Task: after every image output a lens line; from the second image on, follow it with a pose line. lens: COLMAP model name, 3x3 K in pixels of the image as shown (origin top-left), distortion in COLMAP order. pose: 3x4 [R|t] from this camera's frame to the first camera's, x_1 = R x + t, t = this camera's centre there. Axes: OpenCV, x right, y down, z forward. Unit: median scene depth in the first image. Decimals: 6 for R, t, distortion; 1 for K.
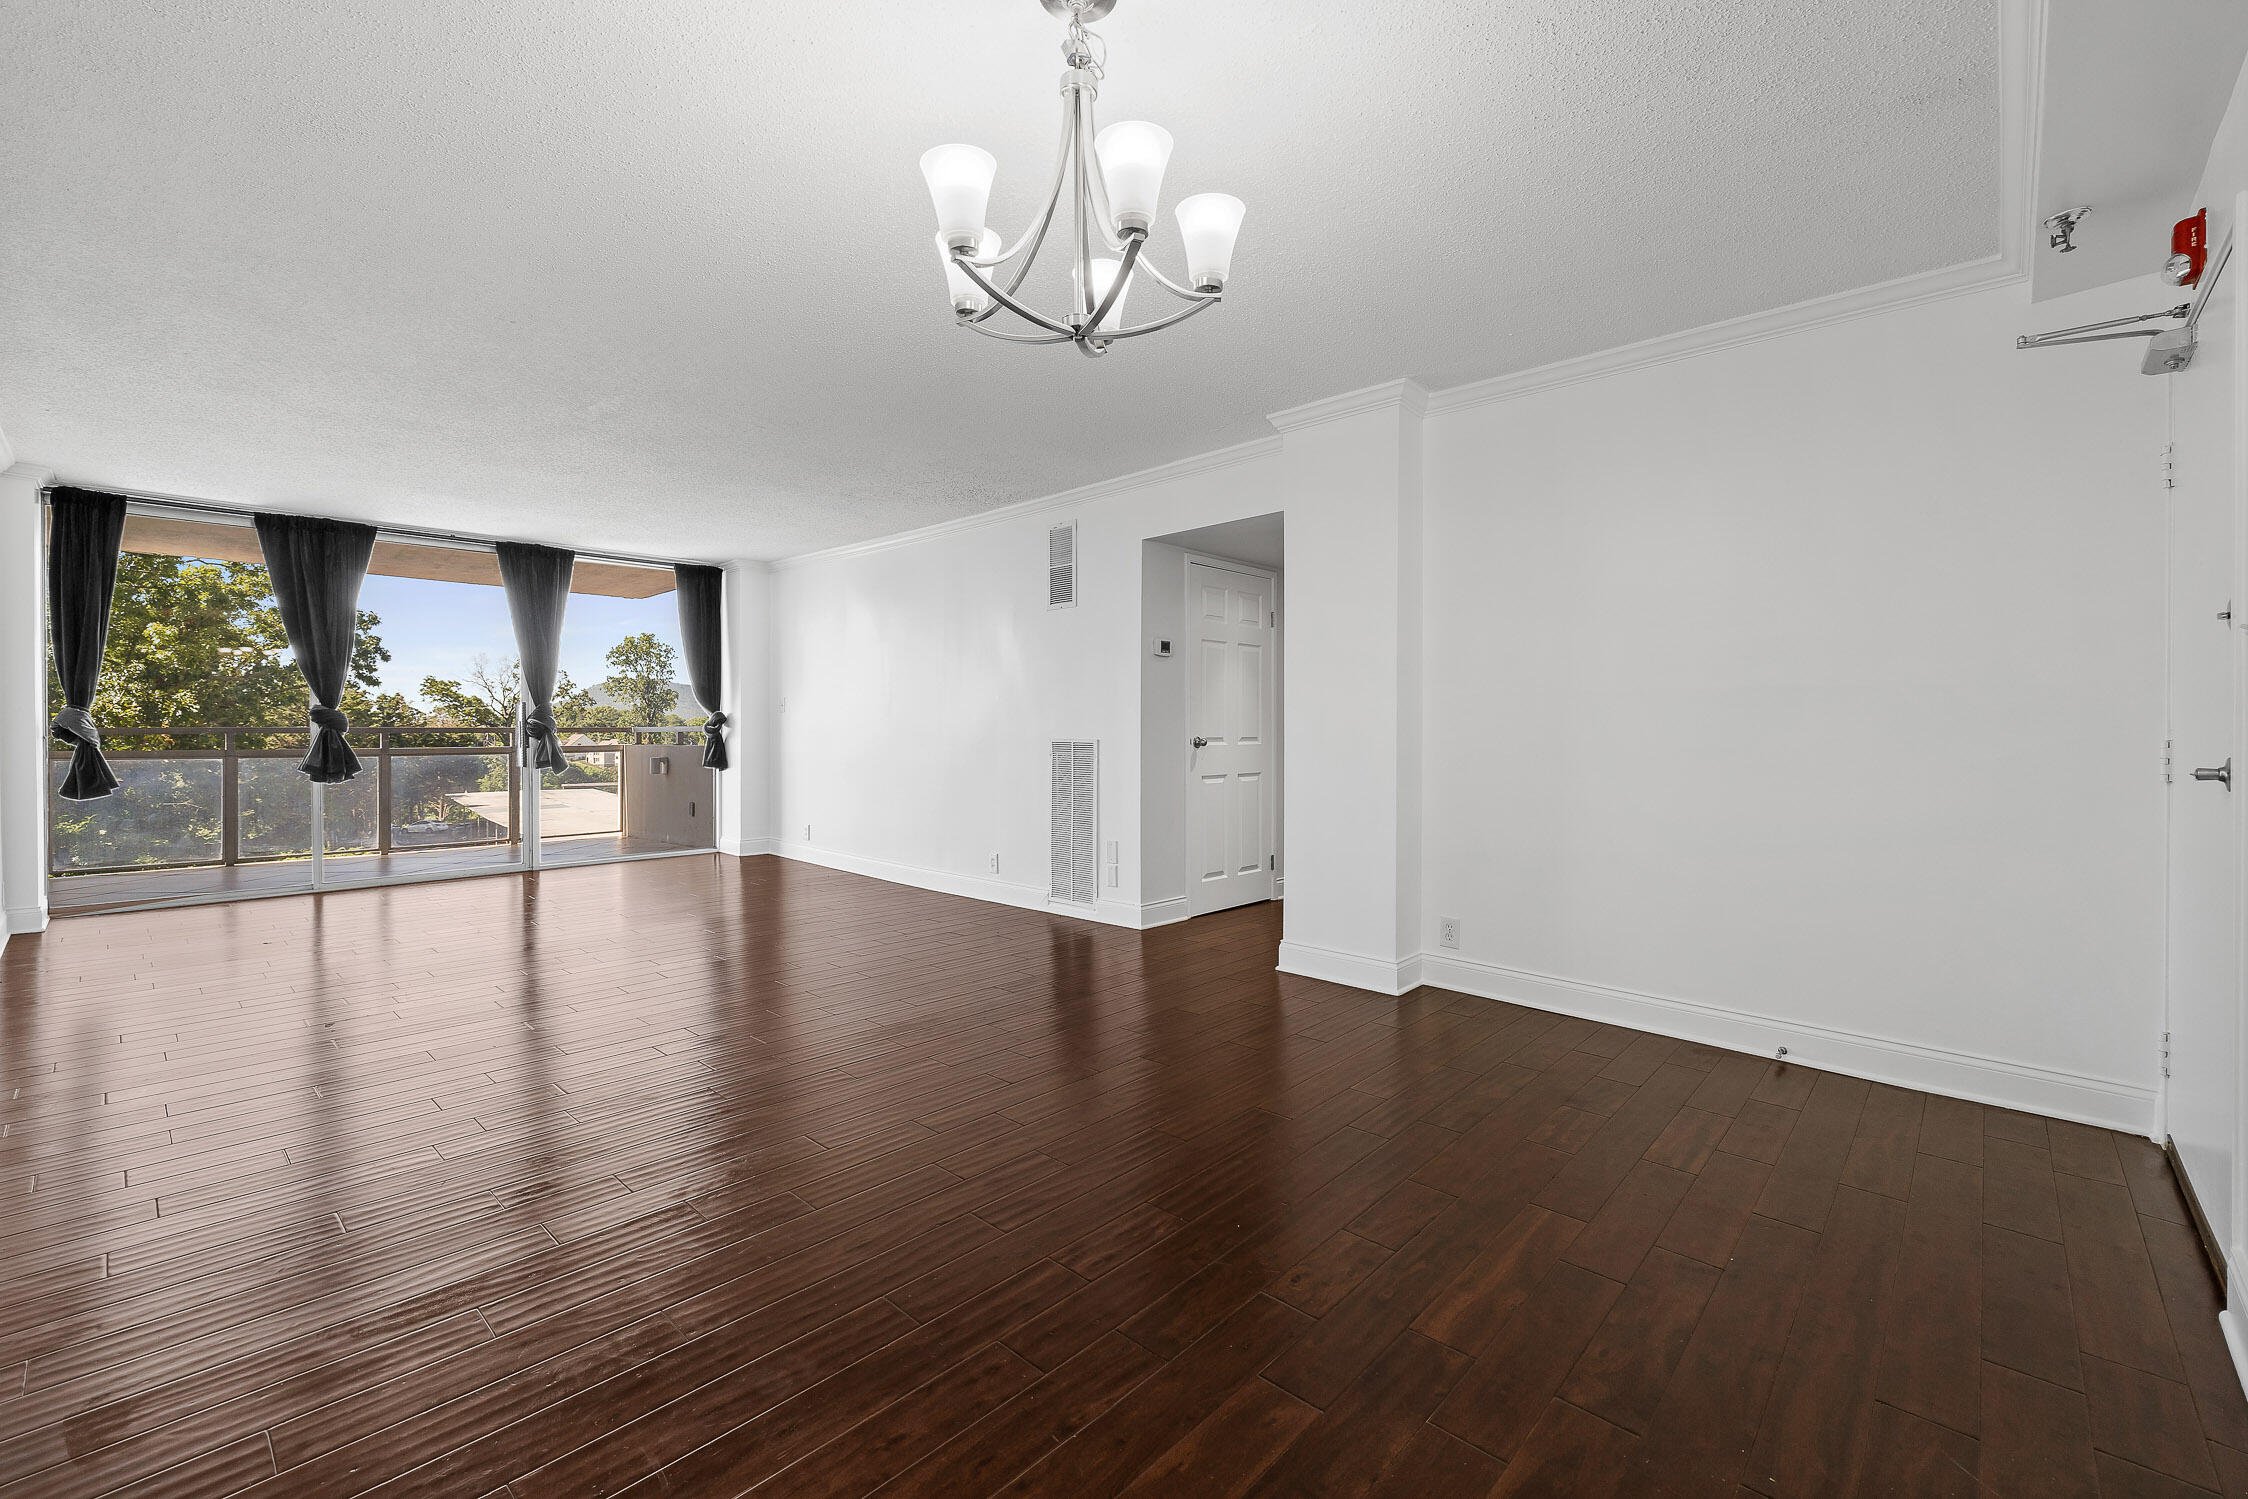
lens RADIAL K [[962.3, 0, 1120.7], [0, 962.3, 733.2], [0, 0, 1]] dist [-0.001723, -0.000166]
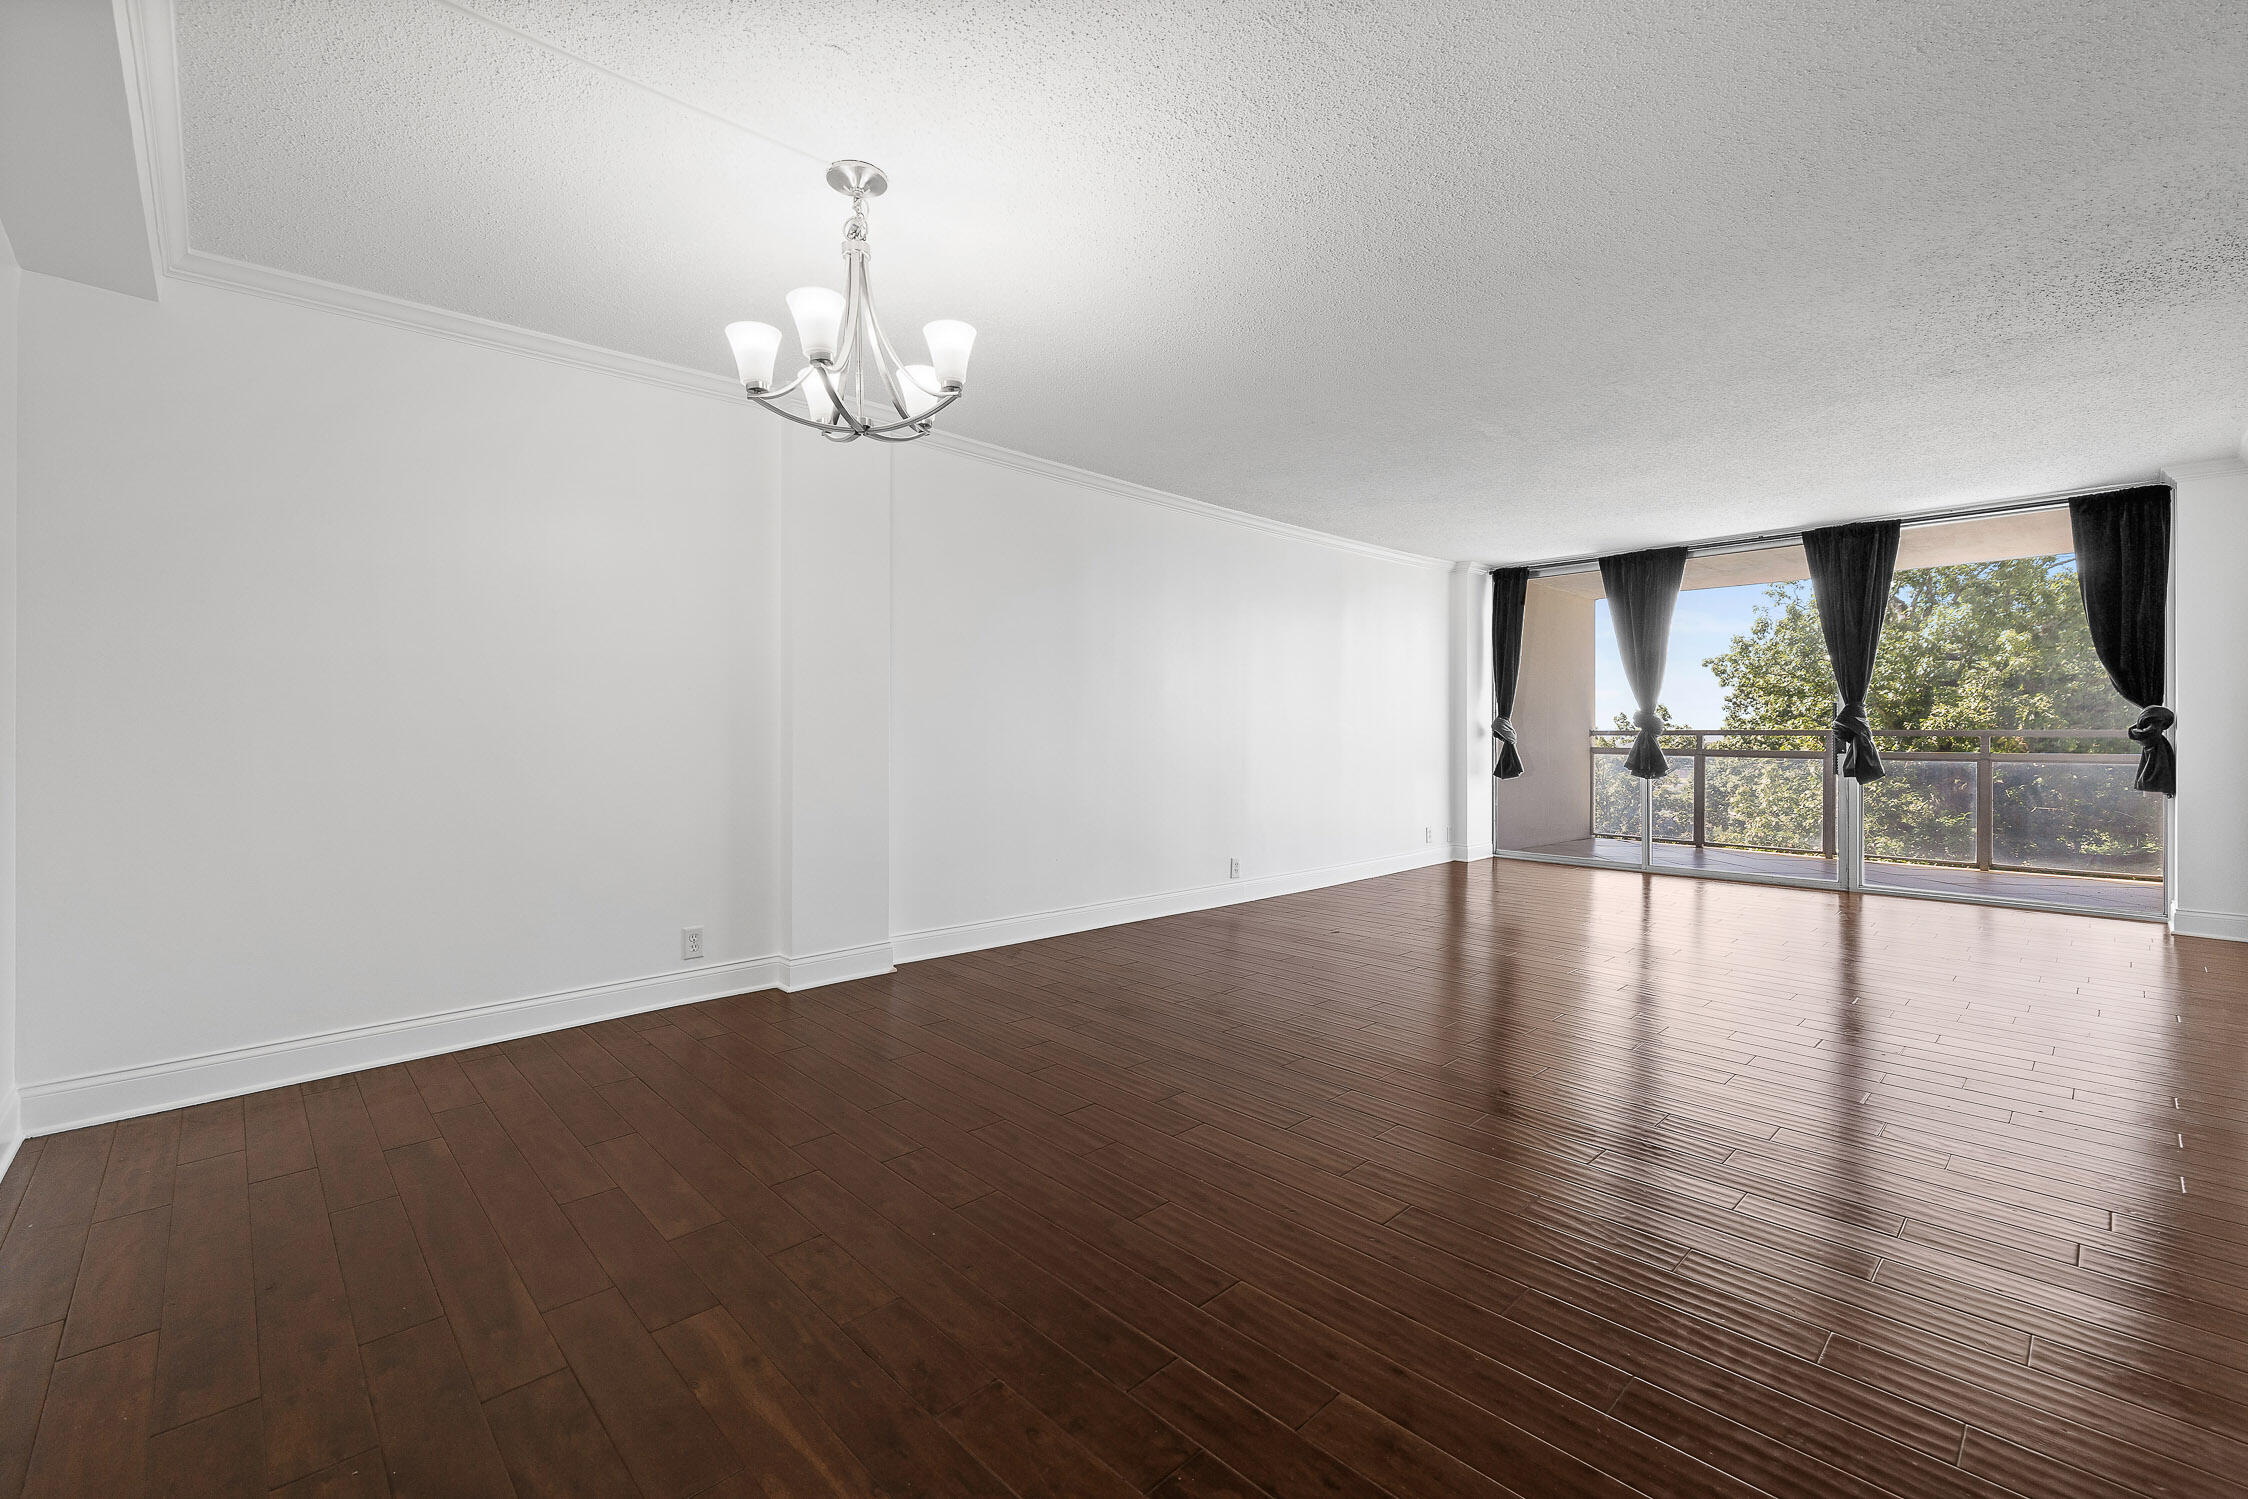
lens RADIAL K [[962.3, 0, 1119.7], [0, 962.3, 749.1], [0, 0, 1]] dist [-0.001723, -0.000166]
pose [[-0.068319, 0.018504, -0.997492, 0.285873], [-0.007055, 0.999794, 0.019030, -0.000727], [0.997639, 0.008337, -0.068174, 0.337880]]
